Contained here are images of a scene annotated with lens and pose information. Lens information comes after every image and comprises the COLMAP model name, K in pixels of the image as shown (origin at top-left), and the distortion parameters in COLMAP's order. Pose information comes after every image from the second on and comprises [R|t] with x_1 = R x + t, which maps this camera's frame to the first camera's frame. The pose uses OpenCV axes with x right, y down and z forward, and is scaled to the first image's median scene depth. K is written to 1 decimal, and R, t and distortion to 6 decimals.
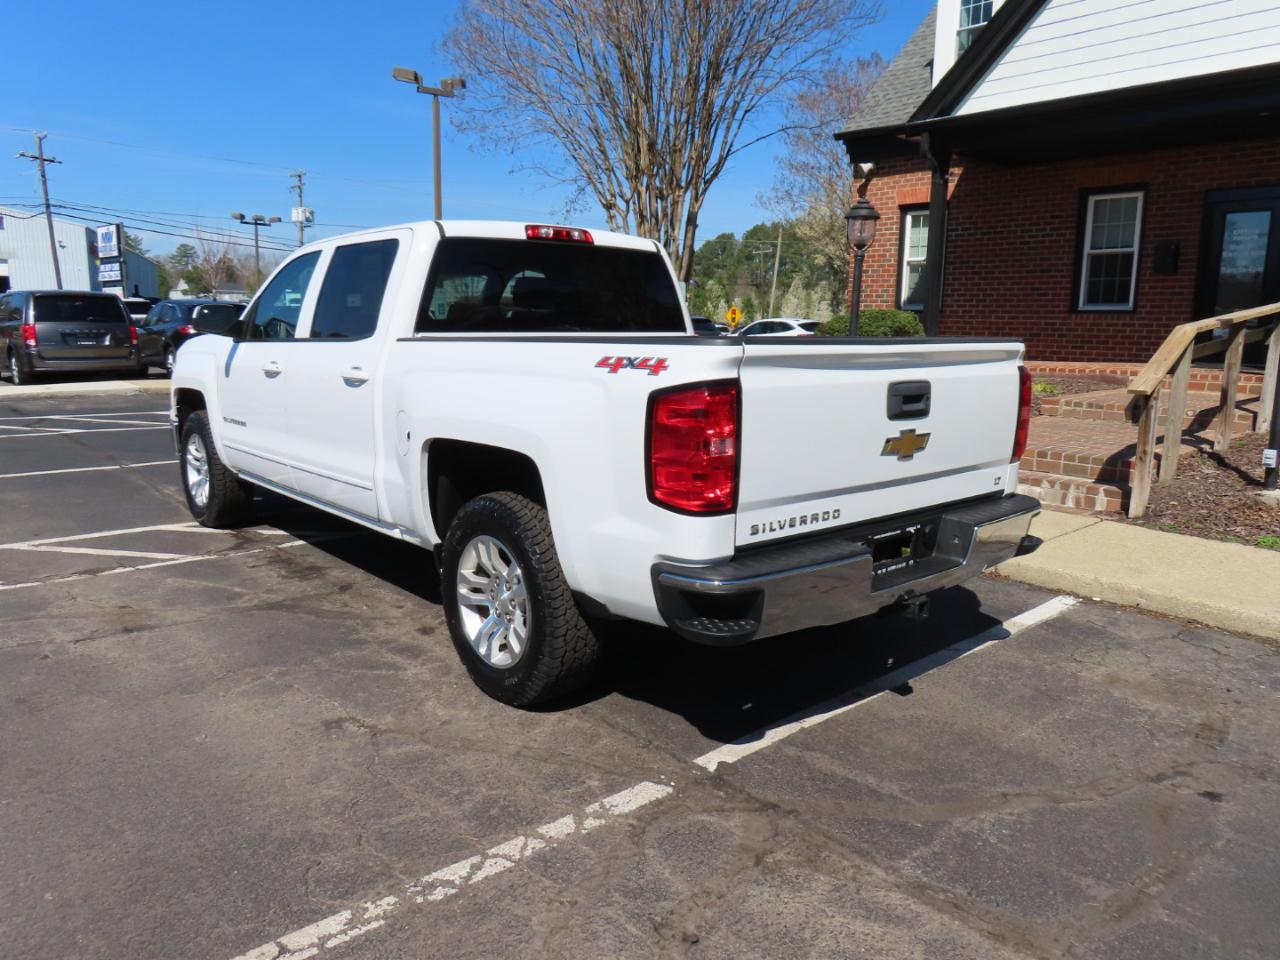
lens RADIAL K [[917.1, 0, 642.1], [0, 917.1, 479.5], [0, 0, 1]] dist [-0.013615, 0.009486]
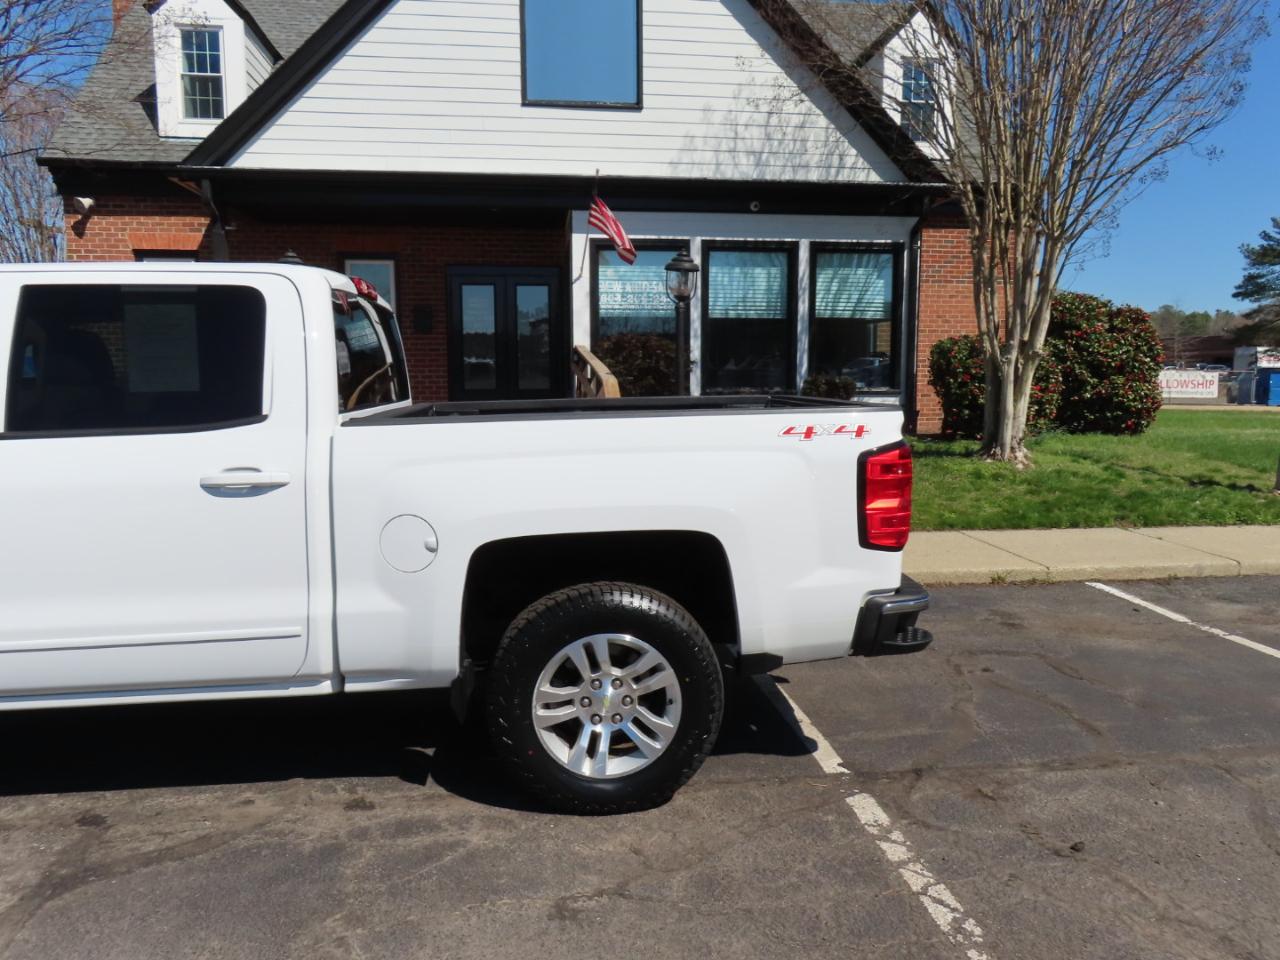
lens RADIAL K [[917.1, 0, 643.7], [0, 917.1, 484.5], [0, 0, 1]] dist [-0.013615, 0.009486]
pose [[0.568273, -0.113333, 0.814997, -0.628092], [0.151375, 0.987964, 0.031836, -0.077344], [-0.808796, 0.105279, 0.578589, 0.317796]]
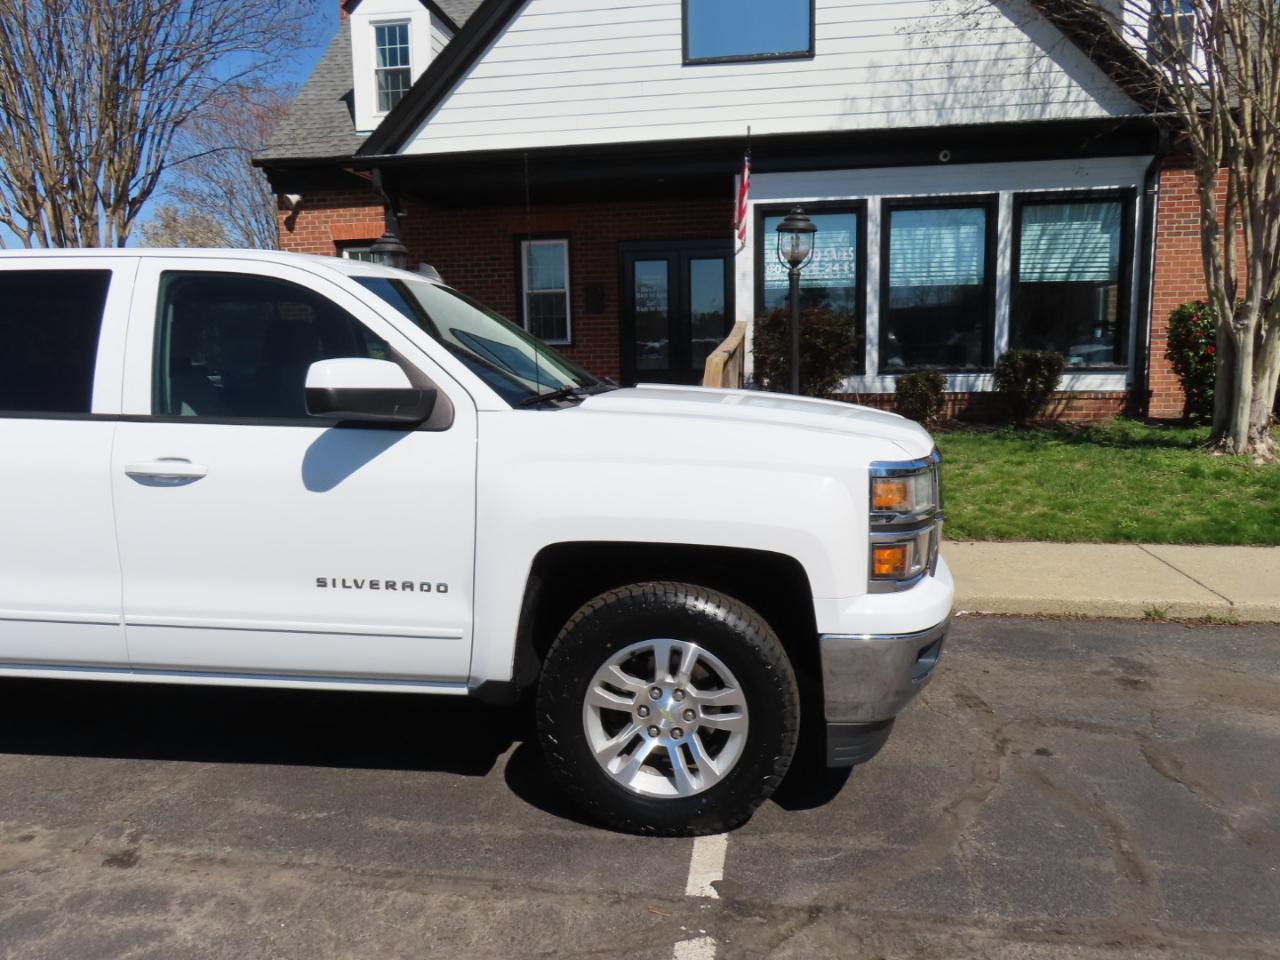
lens RADIAL K [[917.1, 0, 646.5], [0, 917.1, 481.6], [0, 0, 1]] dist [-0.013615, 0.009486]
pose [[0.774756, -0.113107, 0.622061, -0.293147], [0.135906, 0.990662, 0.010862, -0.052330], [-0.617481, 0.076126, 0.782893, 0.222101]]
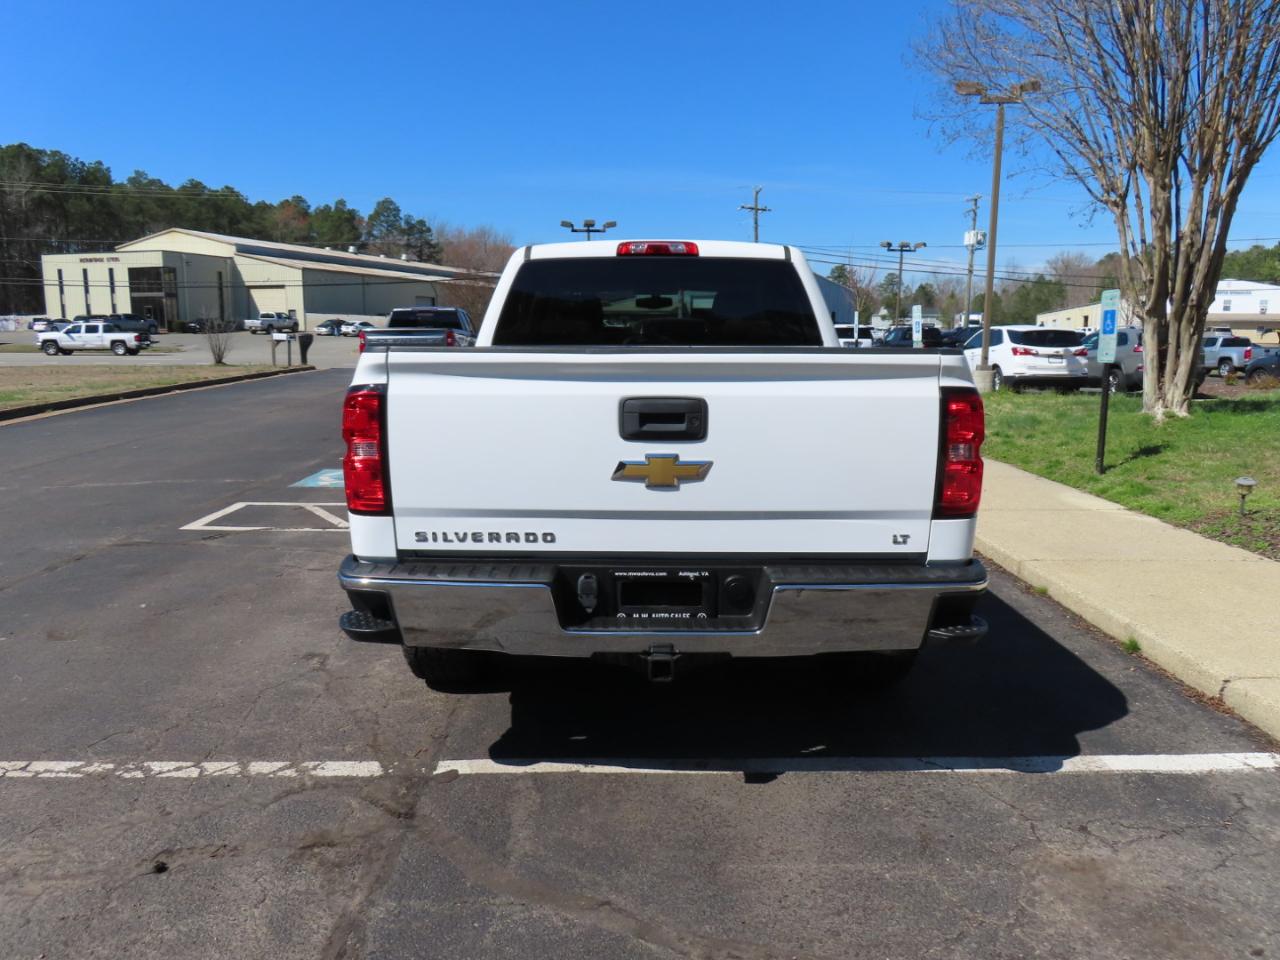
lens RADIAL K [[917.1, 0, 644.2], [0, 917.1, 479.0], [0, 0, 1]] dist [-0.013615, 0.009486]
pose [[0.752196, 0.089710, -0.652804, 0.562631], [-0.105696, 0.994288, 0.014848, -0.028576], [0.650407, 0.057830, 0.757381, 0.234093]]
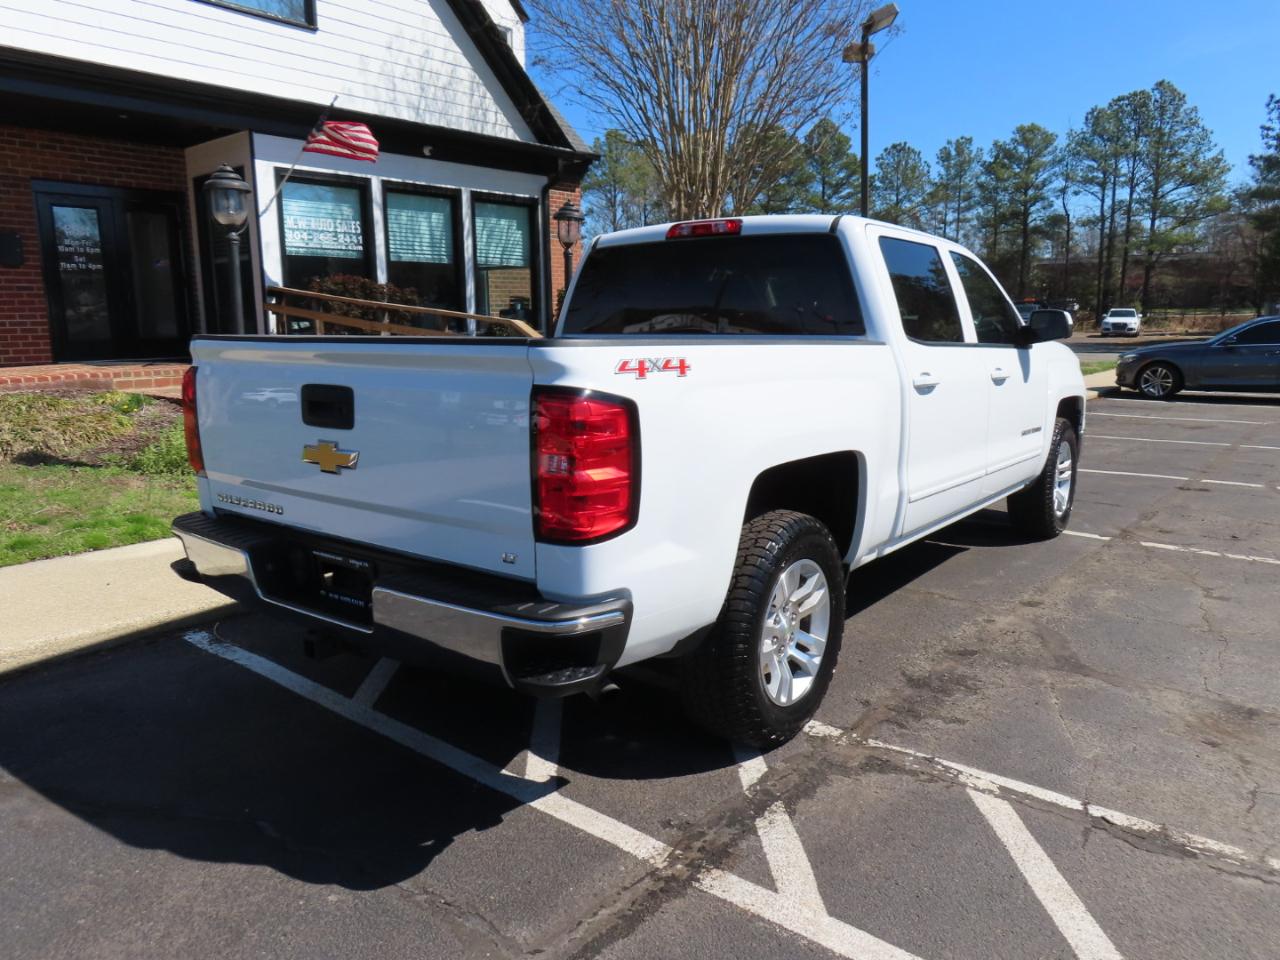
lens RADIAL K [[917.1, 0, 642.7], [0, 917.1, 484.7], [0, 0, 1]] dist [-0.013615, 0.009486]
pose [[-0.144010, -0.189745, 0.971215, -1.107593], [0.177393, 0.960597, 0.213974, -0.266656], [-0.973547, 0.203101, -0.104676, 1.410598]]
